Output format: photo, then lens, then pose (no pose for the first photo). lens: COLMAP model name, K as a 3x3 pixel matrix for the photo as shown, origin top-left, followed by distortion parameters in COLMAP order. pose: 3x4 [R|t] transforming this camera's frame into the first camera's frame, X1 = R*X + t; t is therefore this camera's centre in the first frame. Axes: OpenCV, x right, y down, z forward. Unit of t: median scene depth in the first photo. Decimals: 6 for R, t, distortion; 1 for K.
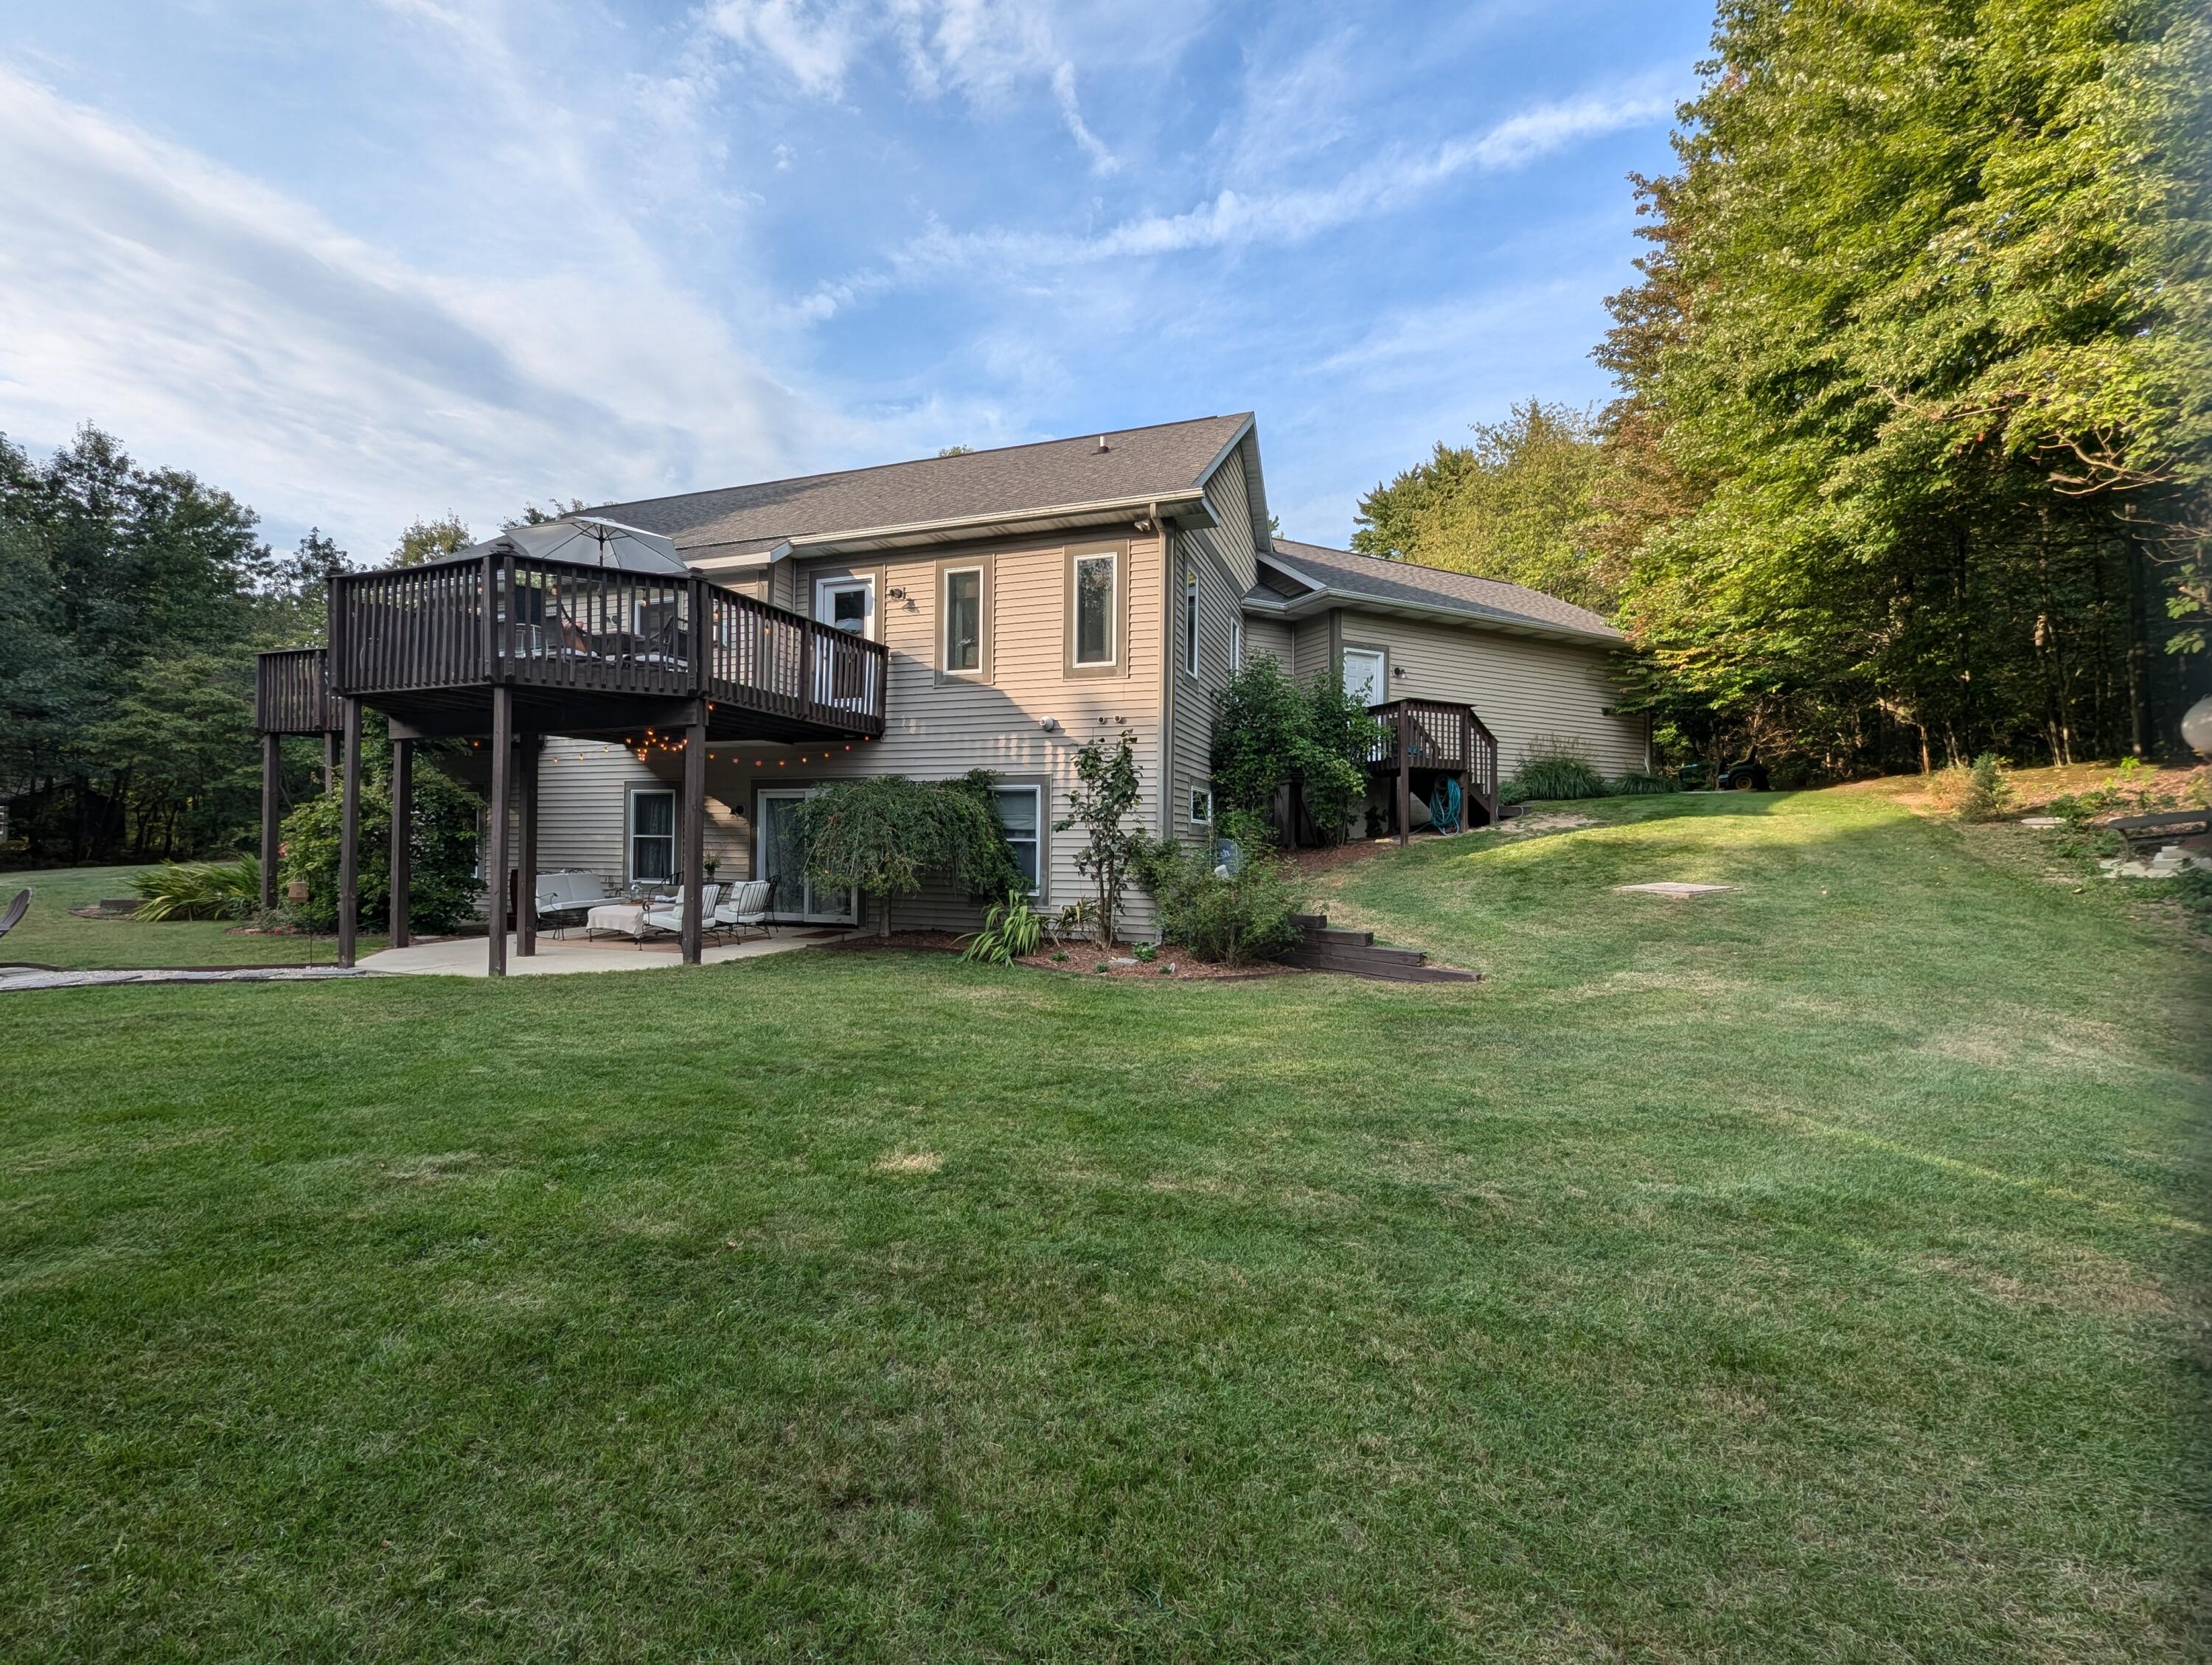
lens RADIAL K [[920.0, 0, 1098.3], [0, 920.0, 831.8], [0, 0, 1]] dist [0.000254, 0.000367]
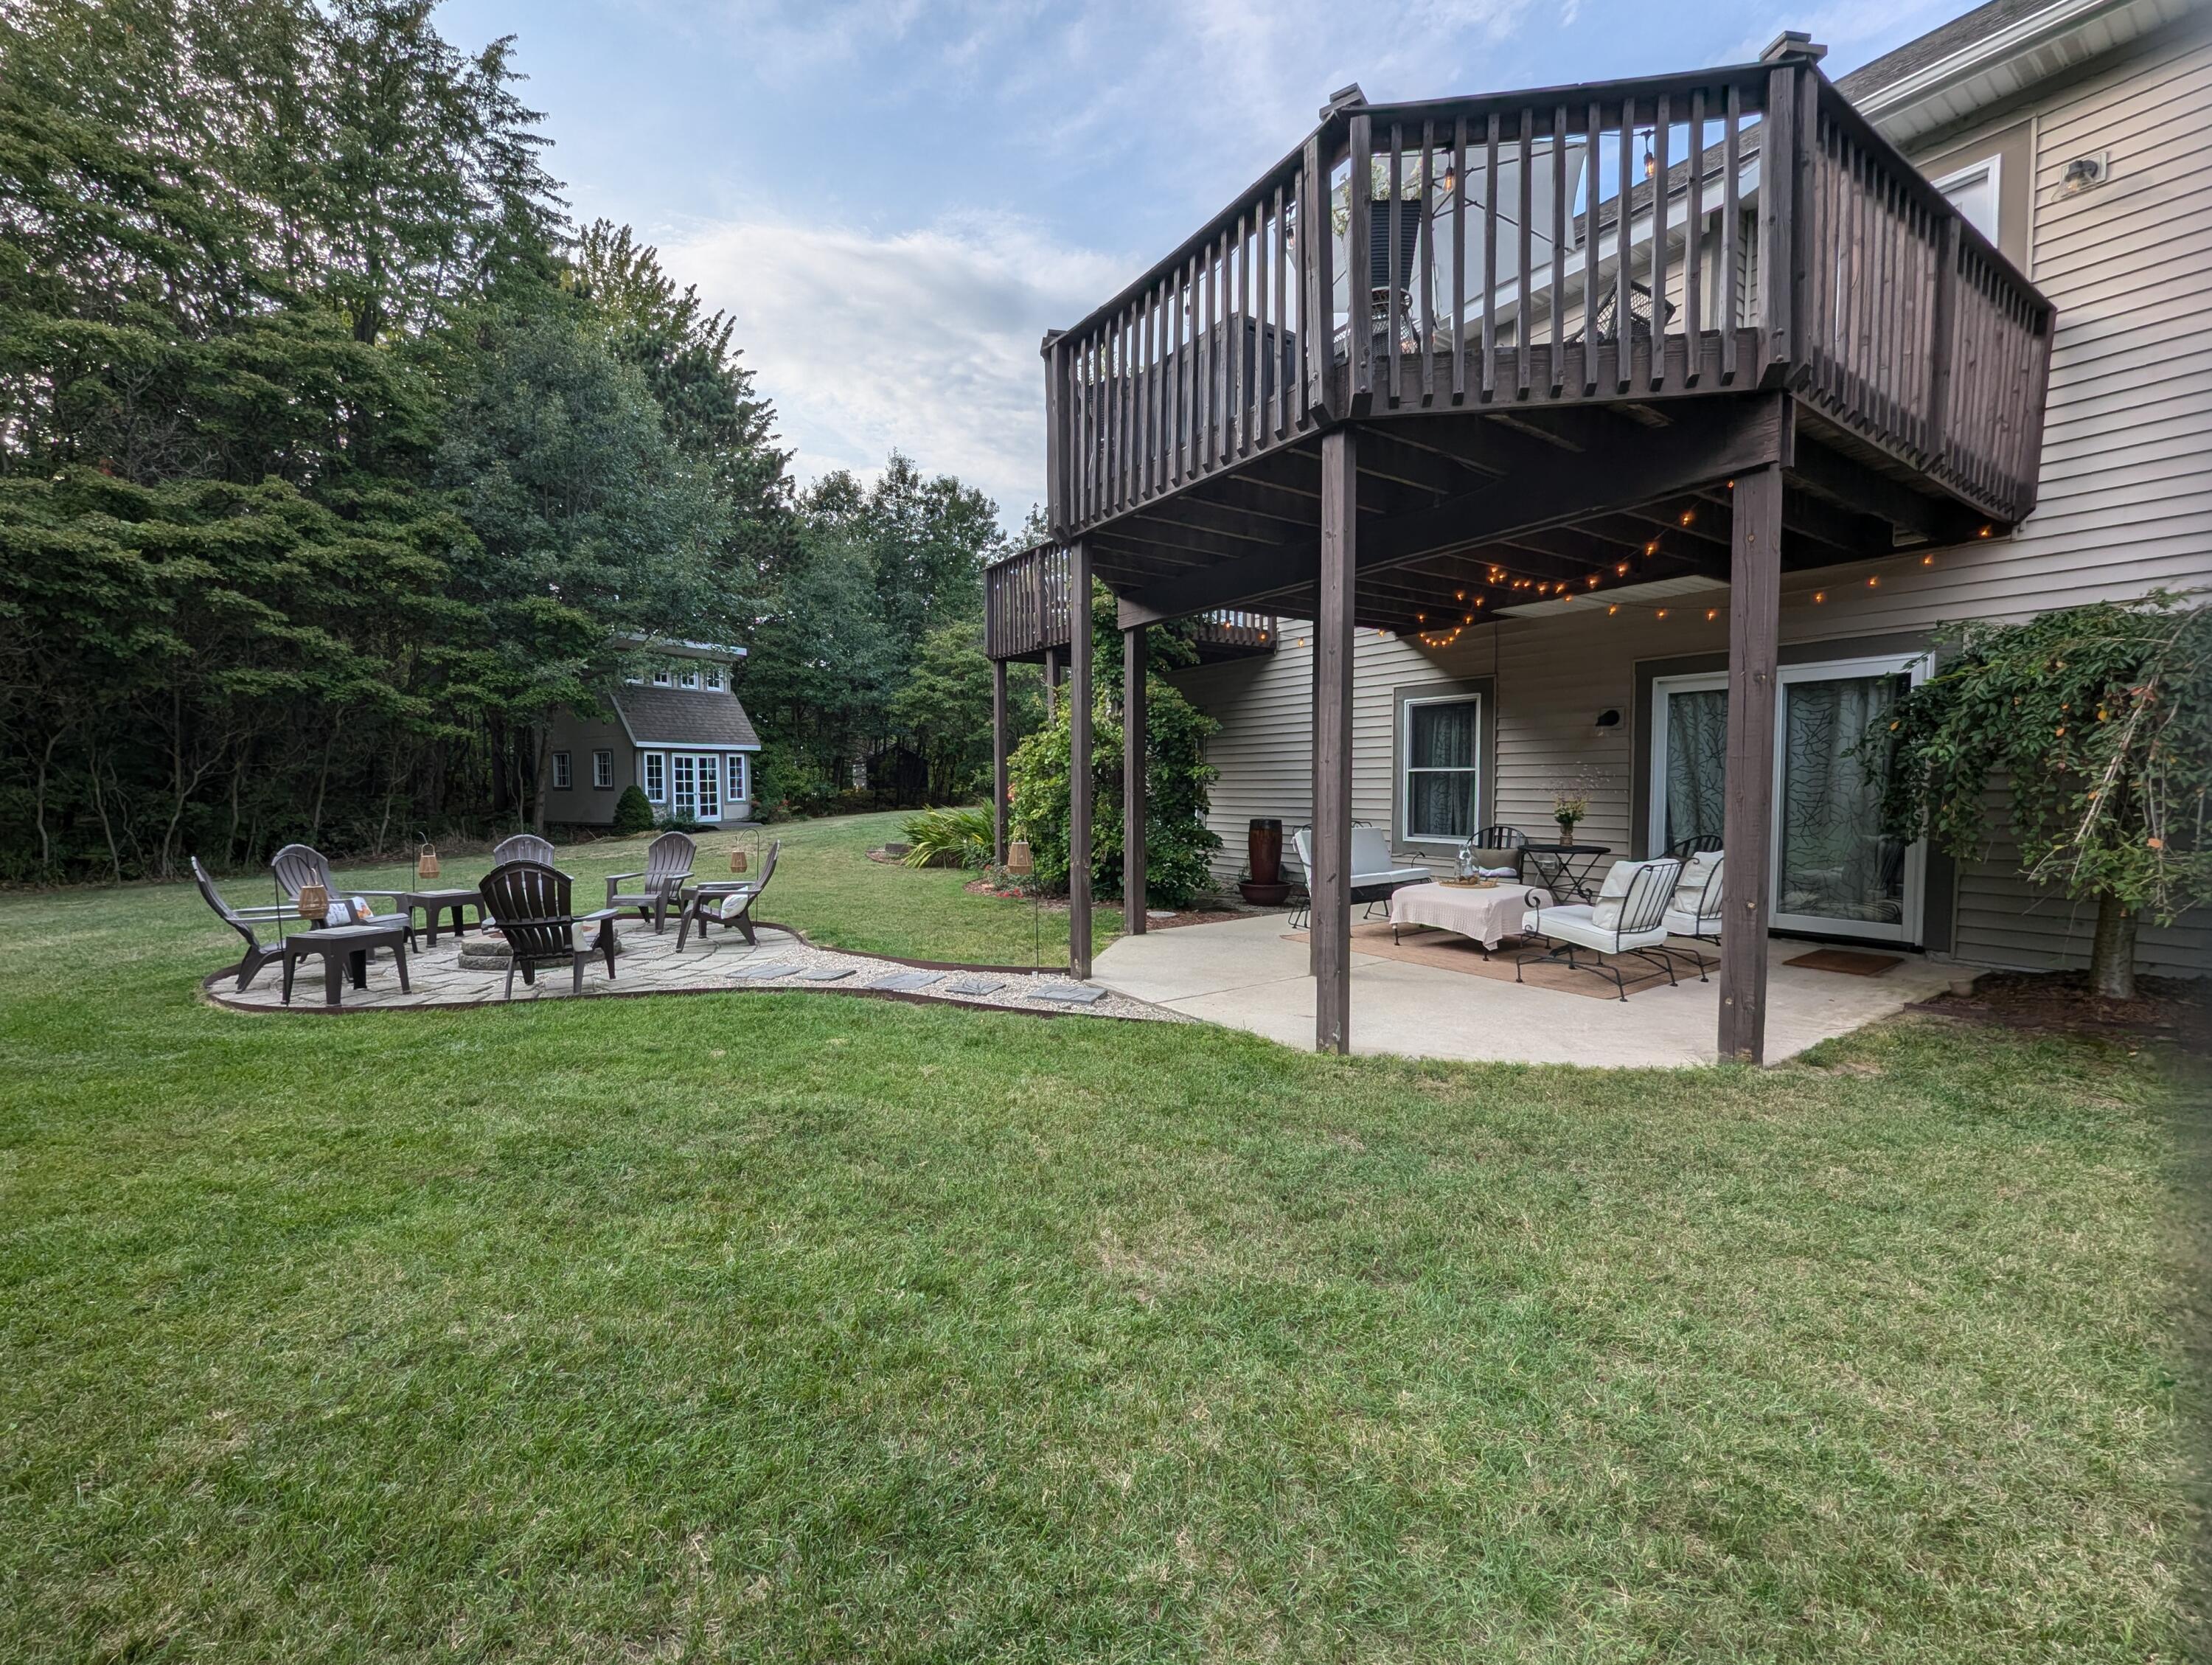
lens RADIAL K [[920.0, 0, 1104.9], [0, 920.0, 833.1], [0, 0, 1]] dist [0.000254, 0.000367]
pose [[0.803930, 0.019161, -0.594415, -0.286563], [0.017546, 0.998282, 0.055910, 0.009047], [0.594465, -0.055377, 0.802212, 0.338730]]
